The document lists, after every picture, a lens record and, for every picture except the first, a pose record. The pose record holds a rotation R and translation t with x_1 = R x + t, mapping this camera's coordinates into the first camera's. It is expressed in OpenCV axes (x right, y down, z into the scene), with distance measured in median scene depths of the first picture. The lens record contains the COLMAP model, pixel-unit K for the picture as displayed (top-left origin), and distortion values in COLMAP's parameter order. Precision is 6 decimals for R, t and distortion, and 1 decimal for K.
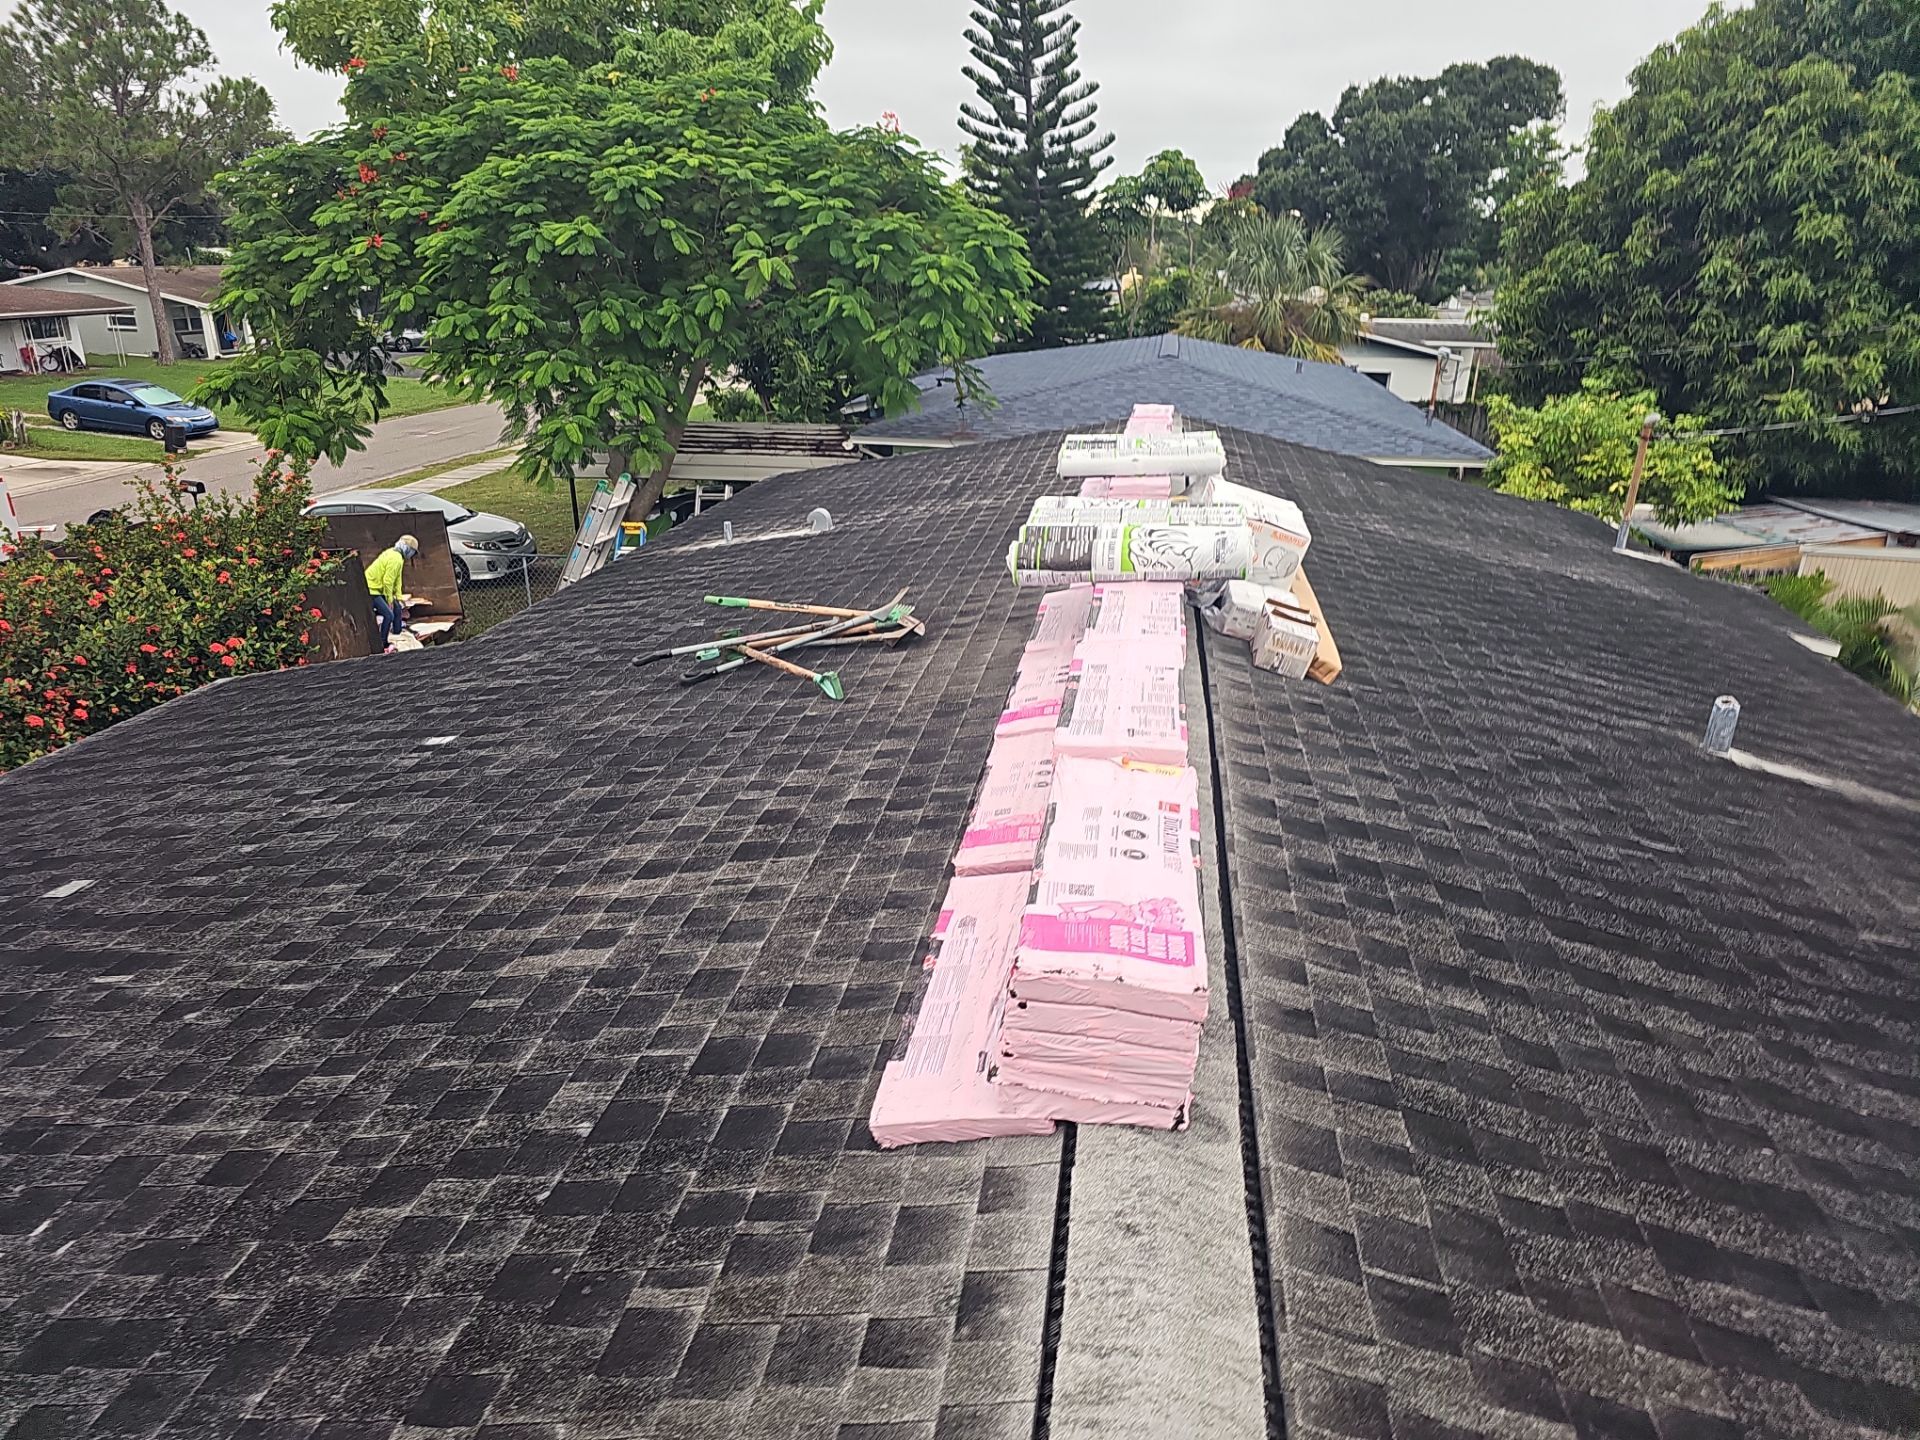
lens RADIAL K [[1269.5, 0, 960.3], [0, 1269.5, 824.4], [0, 0, 1]] dist [-0.001729, -0.003041]
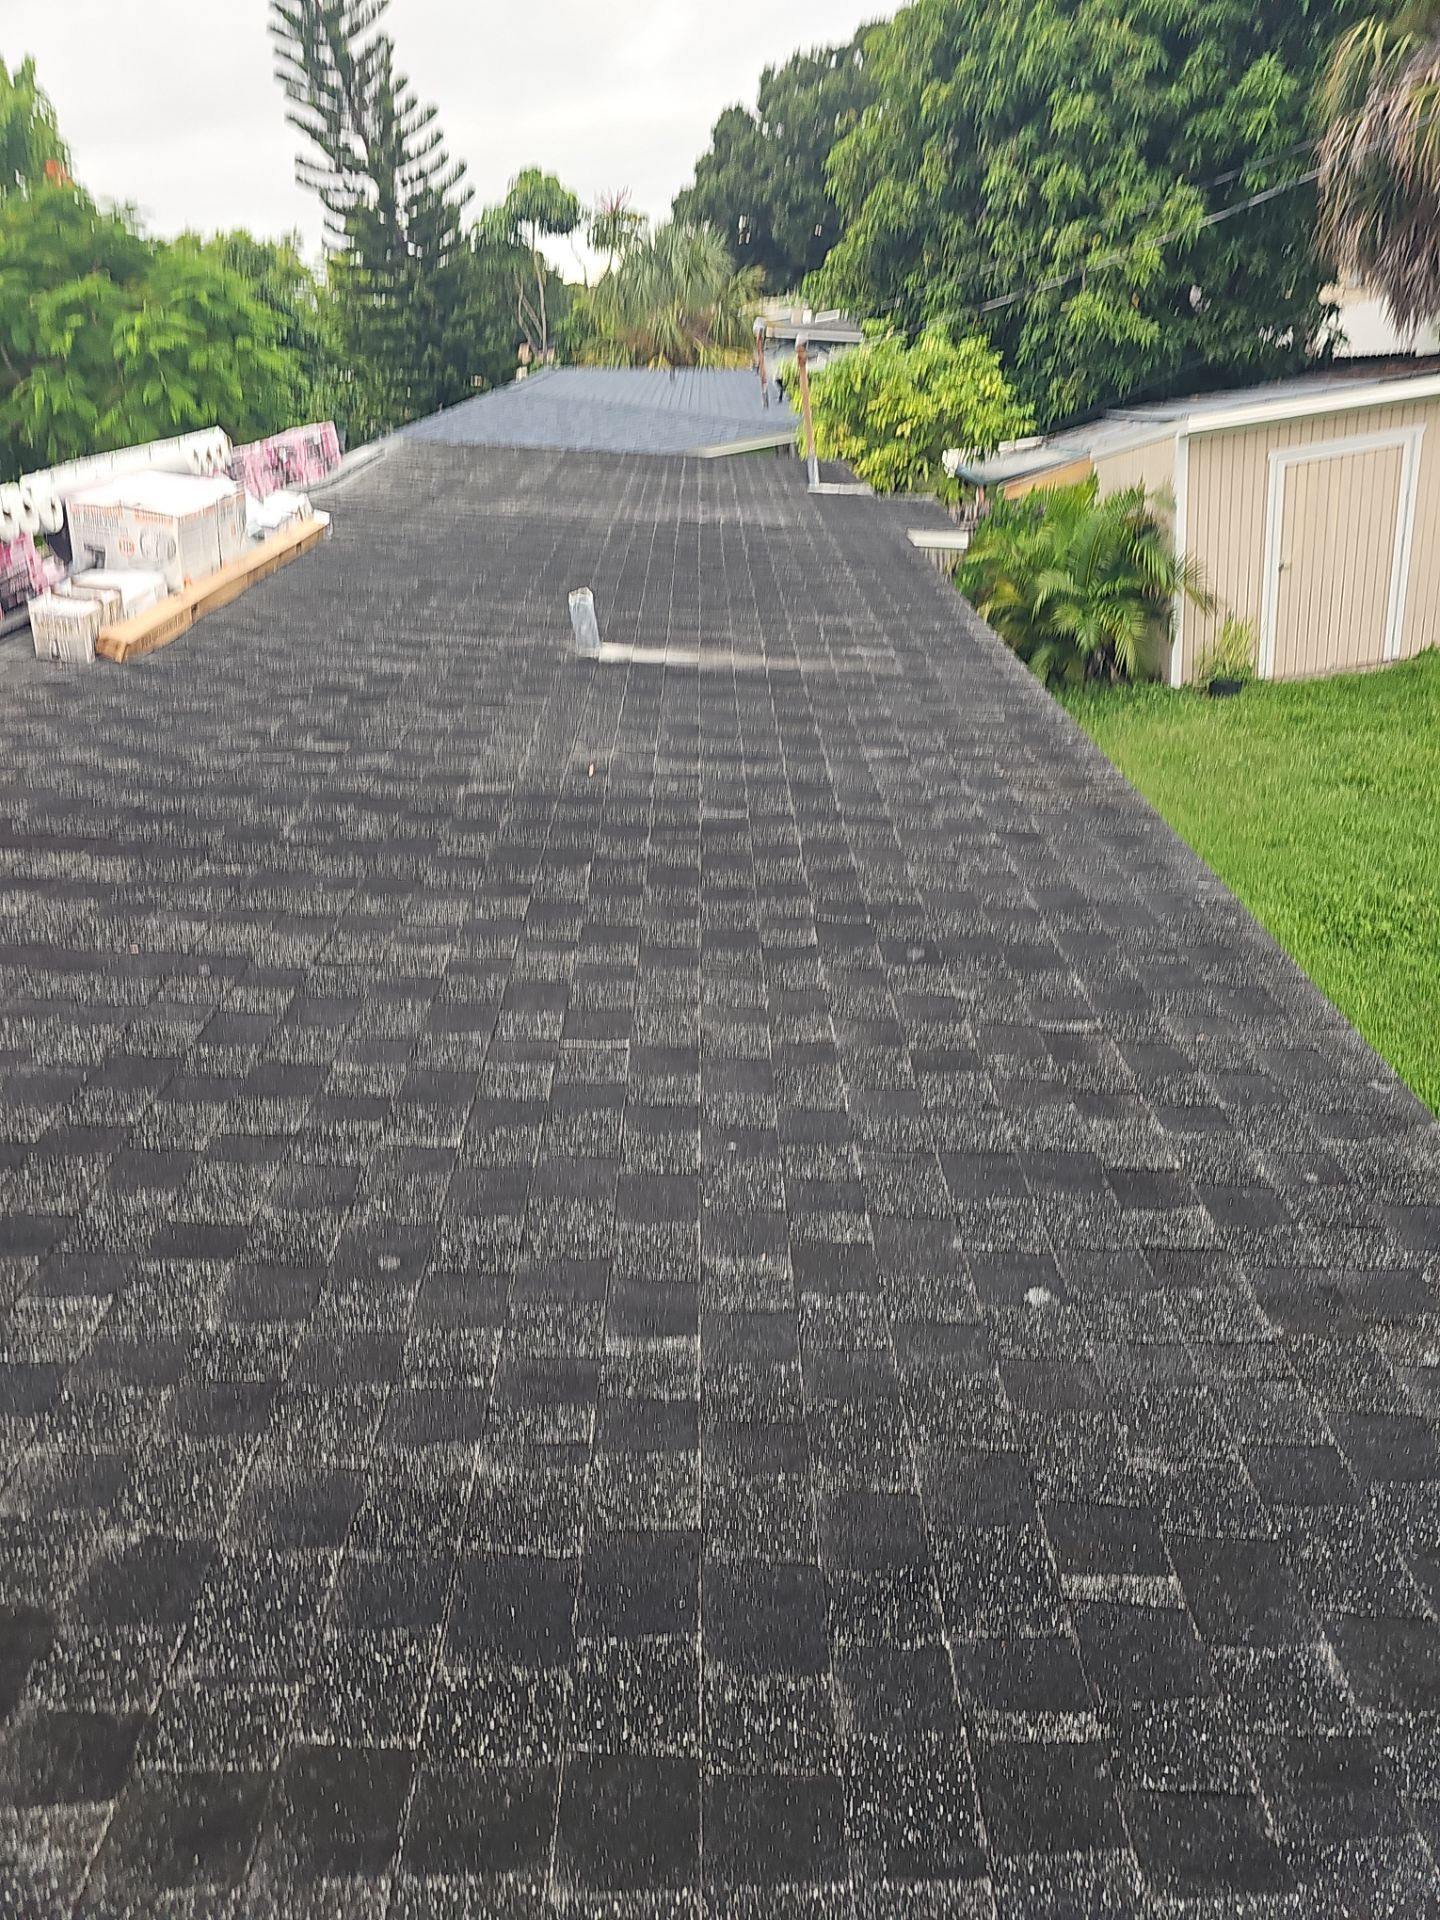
lens RADIAL K [[1279.2, 0, 716.7], [0, 1279.2, 1028.7], [0, 0, 1]] dist [0.016136, -0.015062]
pose [[0.975675, -0.214052, 0.047330, 0.212684], [0.209431, 0.973917, 0.087314, 0.056688], [-0.064785, -0.075278, 0.995056, 0.003569]]
